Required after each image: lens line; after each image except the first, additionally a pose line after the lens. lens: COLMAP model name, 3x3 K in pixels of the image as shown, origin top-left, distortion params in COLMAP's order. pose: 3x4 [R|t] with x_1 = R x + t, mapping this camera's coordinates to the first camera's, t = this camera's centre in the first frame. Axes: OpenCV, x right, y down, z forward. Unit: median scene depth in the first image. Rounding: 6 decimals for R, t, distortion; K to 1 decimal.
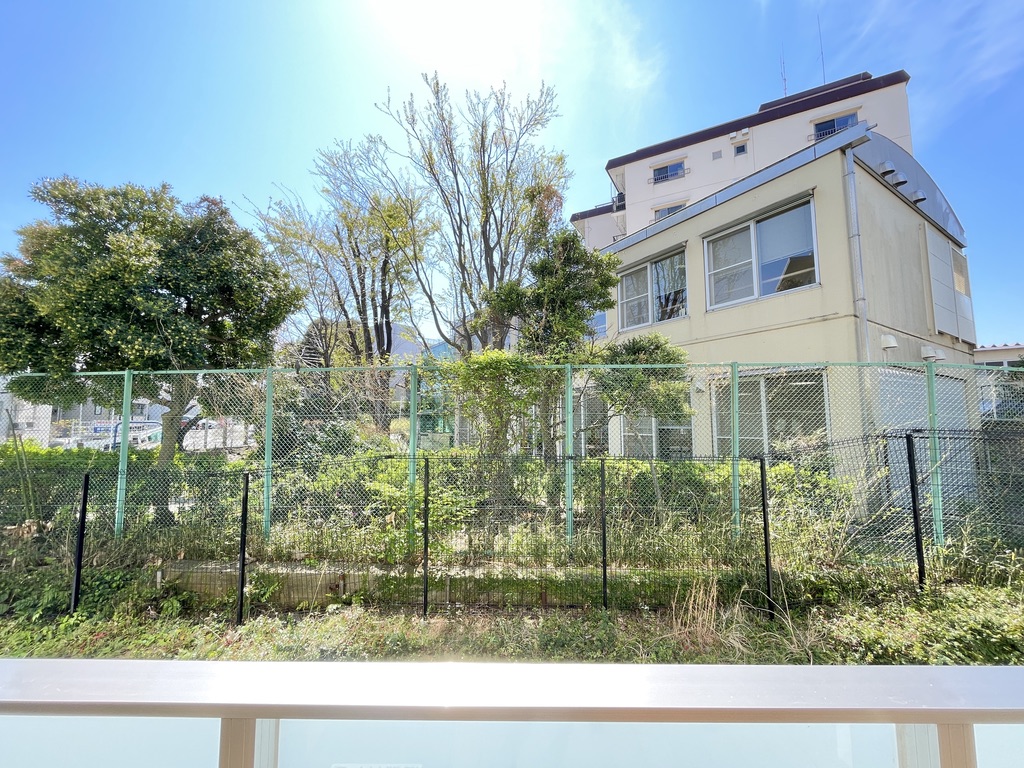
lens RADIAL K [[414.7, 0, 508.3], [0, 414.7, 384.2], [0, 0, 1]] dist [-0.002256, -0.000331]
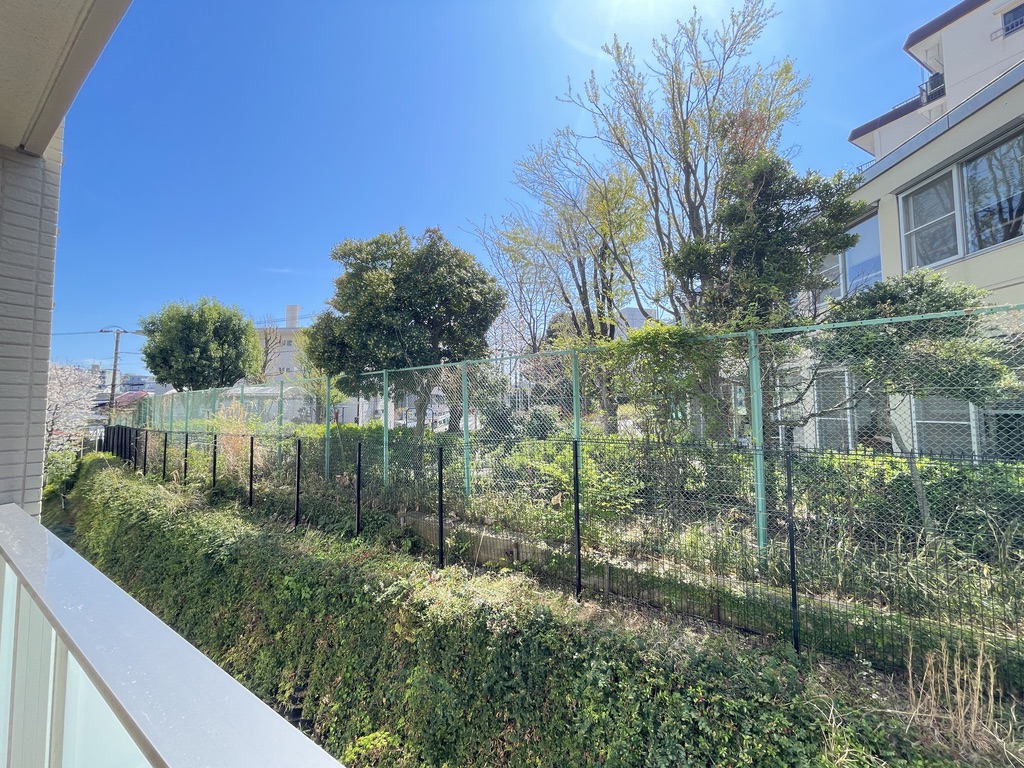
lens RADIAL K [[414.7, 0, 511.5], [0, 414.7, 384.1], [0, 0, 1]] dist [-0.002256, -0.000331]
pose [[0.833028, -0.037920, -0.551929, 0.197743], [0.055085, 0.998376, 0.014547, 0.018420], [0.550481, -0.042522, 0.833764, 0.084695]]
